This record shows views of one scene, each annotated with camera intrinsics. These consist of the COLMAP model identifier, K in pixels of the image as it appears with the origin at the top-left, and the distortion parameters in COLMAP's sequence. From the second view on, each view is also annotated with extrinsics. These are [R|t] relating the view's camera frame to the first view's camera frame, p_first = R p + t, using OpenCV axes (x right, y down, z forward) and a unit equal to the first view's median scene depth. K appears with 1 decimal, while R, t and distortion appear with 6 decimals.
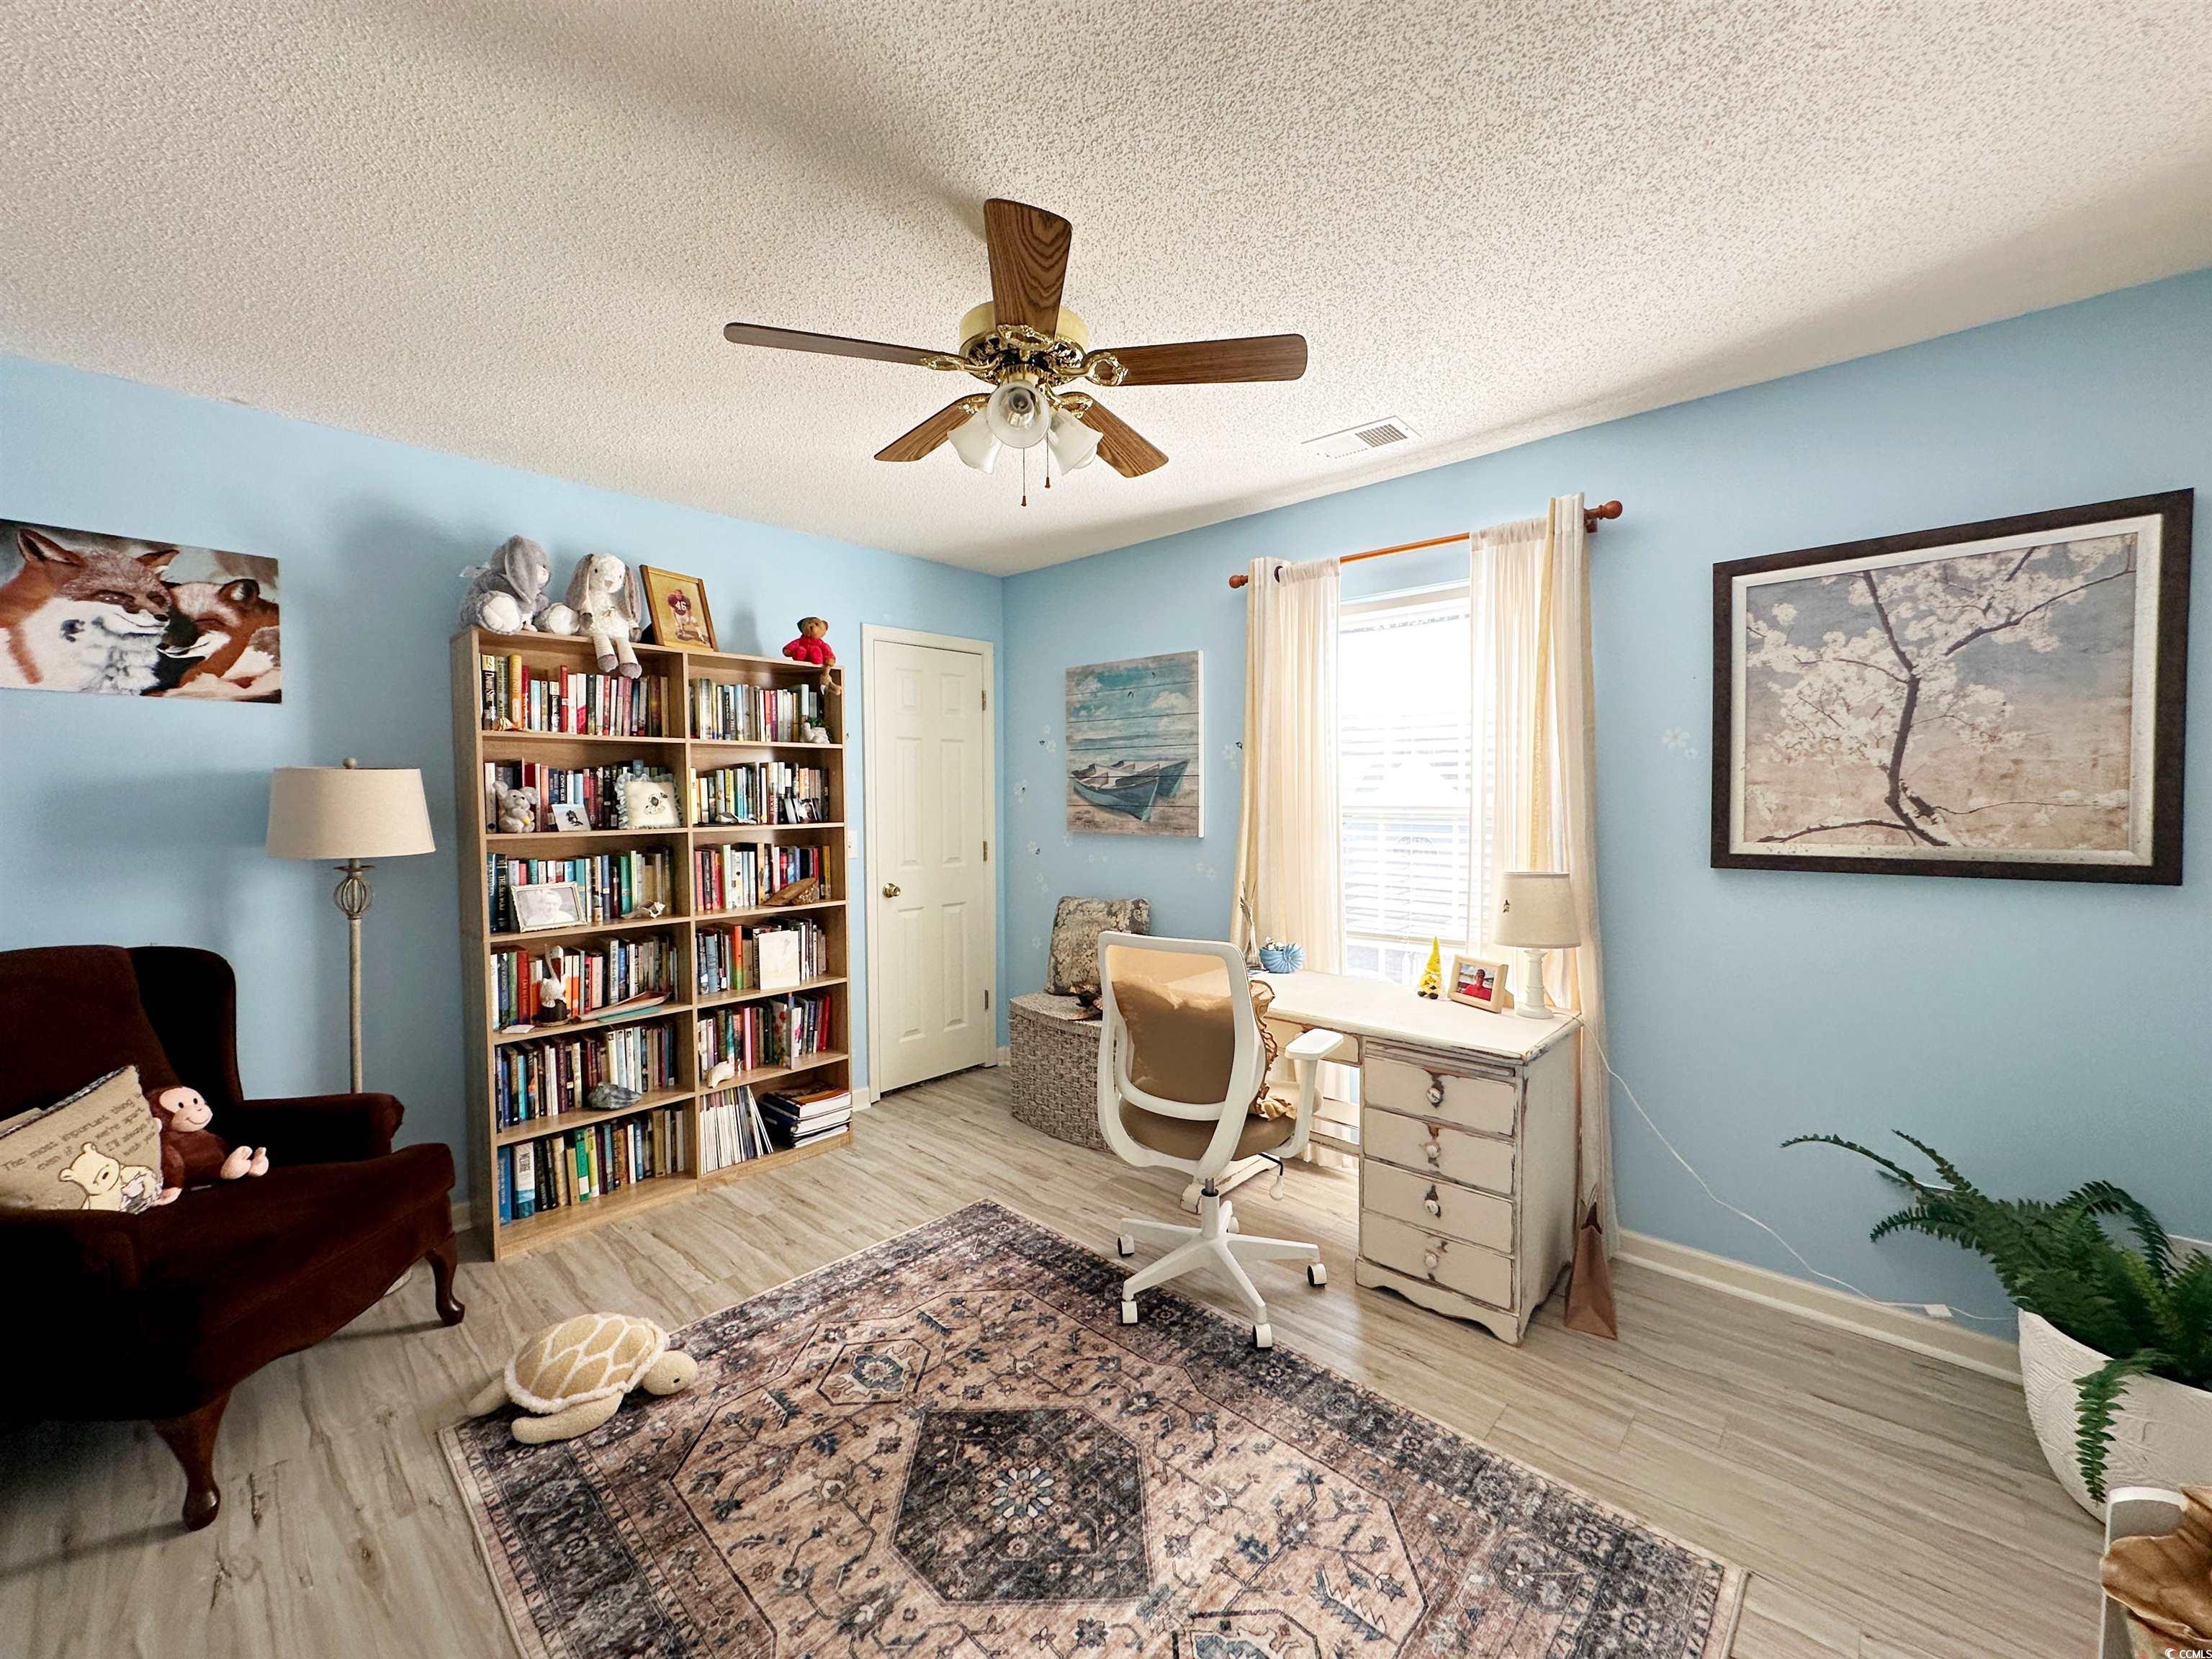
lens RADIAL K [[873.2, 0, 1103.8], [0, 873.2, 828.6], [0, 0, 1]] dist [-0.003093, 0.000725]
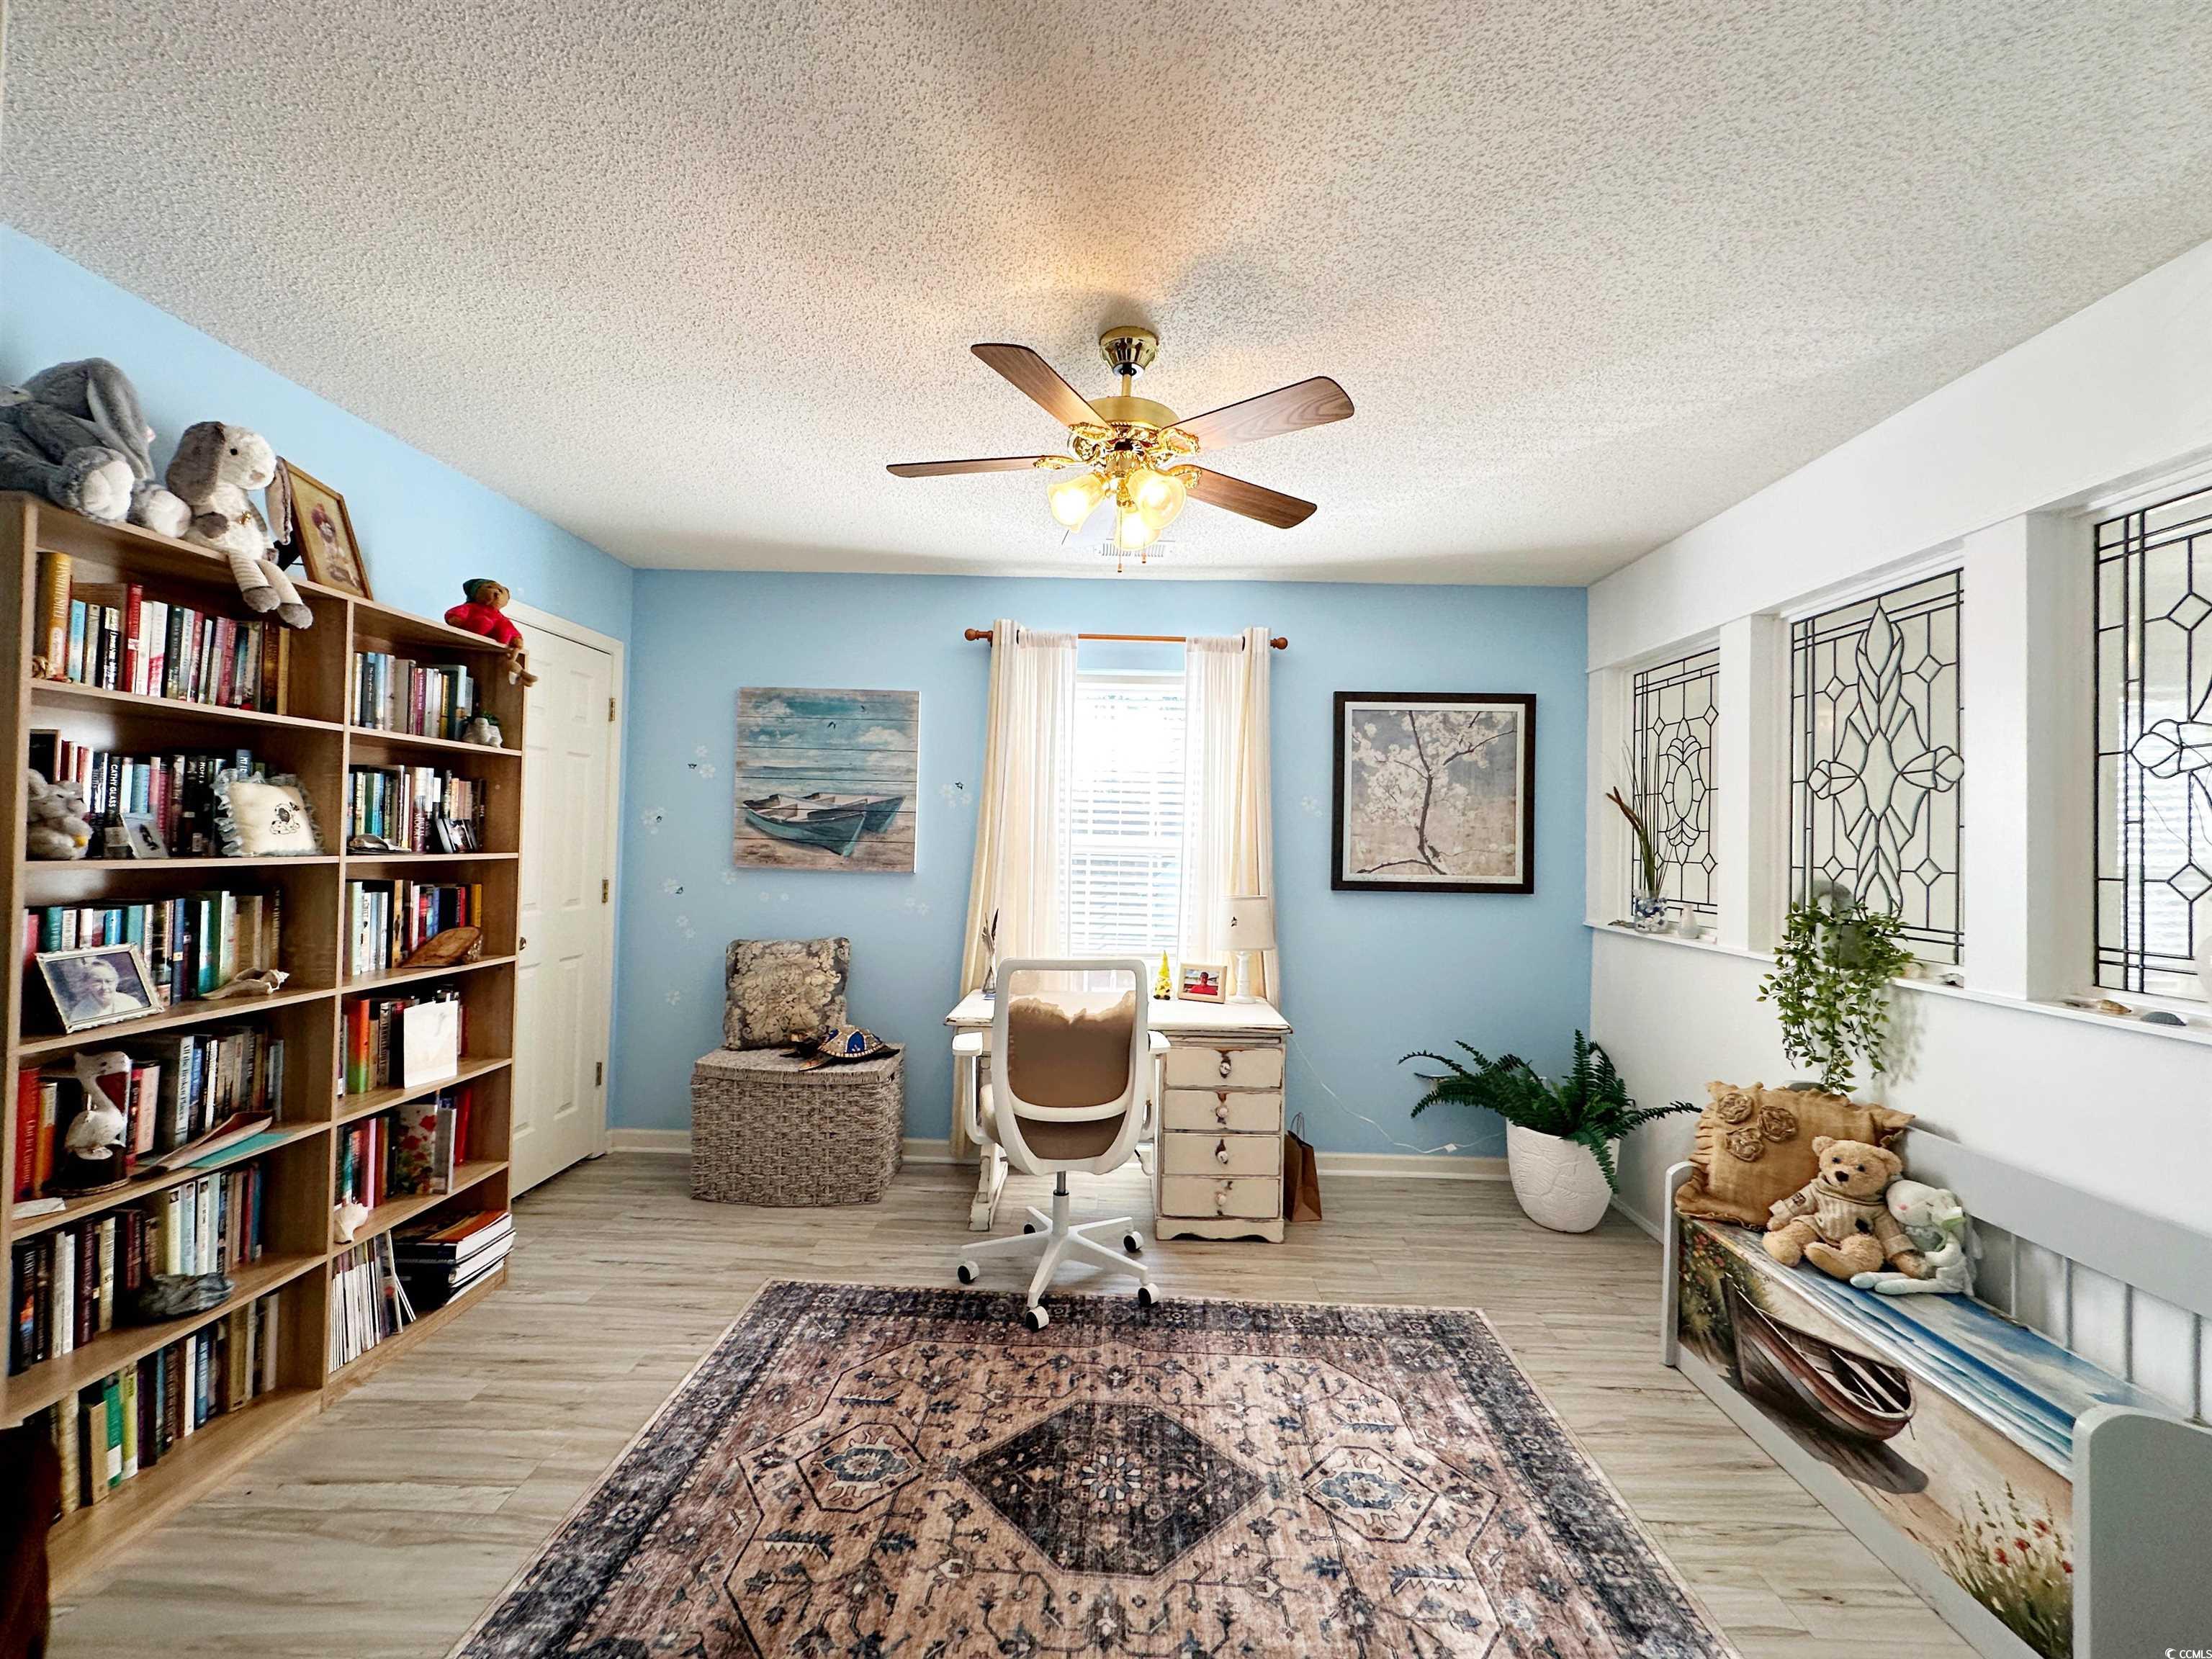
lens RADIAL K [[873.2, 0, 1107.9], [0, 873.2, 829.6], [0, 0, 1]] dist [-0.003093, 0.000725]
pose [[0.749911, 0.032896, 0.660720, -0.513078], [-0.001218, 0.998830, -0.048347, 0.011297], [-0.661537, 0.035451, 0.749074, 0.106526]]
